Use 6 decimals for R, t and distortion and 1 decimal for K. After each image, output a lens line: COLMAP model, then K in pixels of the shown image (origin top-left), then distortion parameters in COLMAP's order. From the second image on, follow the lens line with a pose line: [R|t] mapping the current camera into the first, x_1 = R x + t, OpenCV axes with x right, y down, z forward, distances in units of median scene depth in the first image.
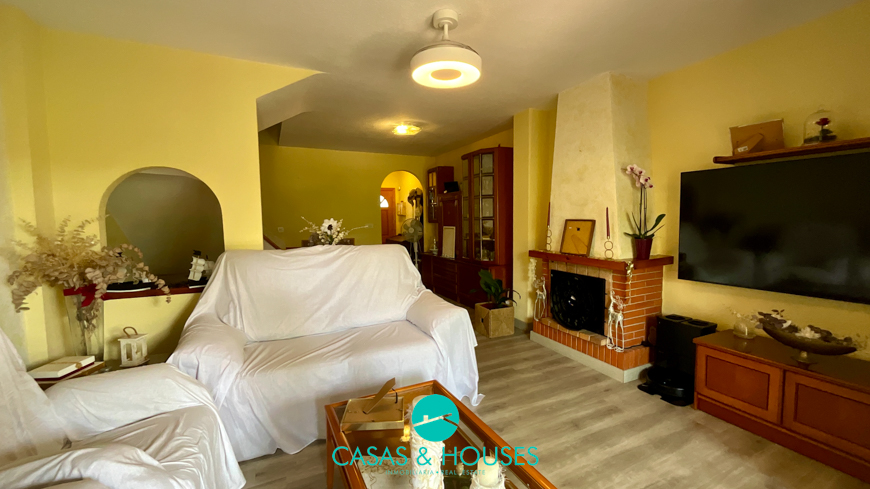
lens RADIAL K [[355.8, 0, 435.0], [0, 355.8, 244.5], [0, 0, 1]] dist [-0.001238, -0.000083]
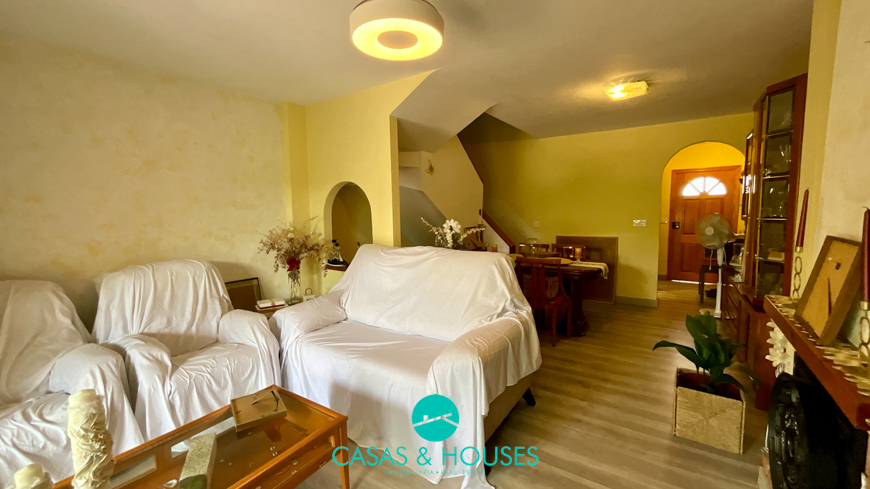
lens RADIAL K [[355.8, 0, 435.0], [0, 355.8, 244.5], [0, 0, 1]] dist [-0.001238, -0.000083]
pose [[0.505308, 0.087032, -0.858539, 0.364329], [-0.055997, 0.996111, 0.068020, -0.047513], [0.861120, 0.013704, 0.508217, 0.329605]]
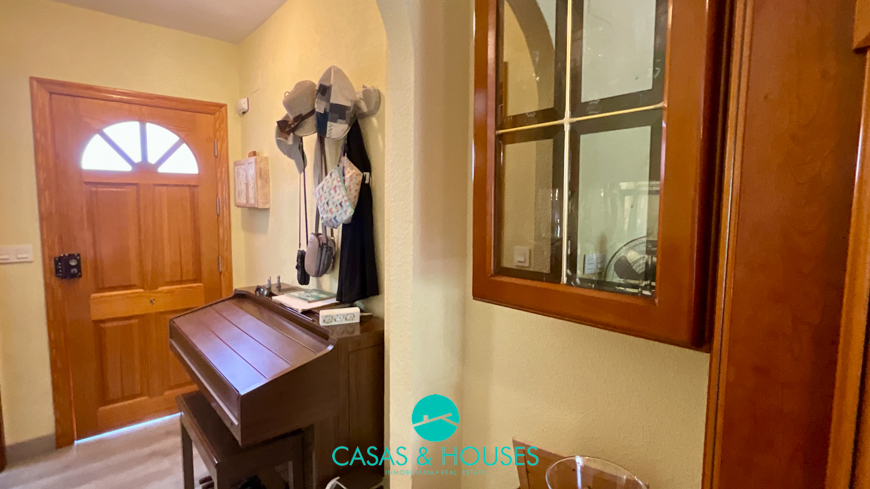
lens RADIAL K [[434.5, 0, 435.0], [0, 434.5, 244.5], [0, 0, 1]] dist [-0.001167, 0.002016]
pose [[0.962382, -0.000890, 0.271698, -0.098741], [-0.002629, 0.999917, 0.012585, -0.114569], [-0.271687, -0.012826, 0.962300, 1.266477]]
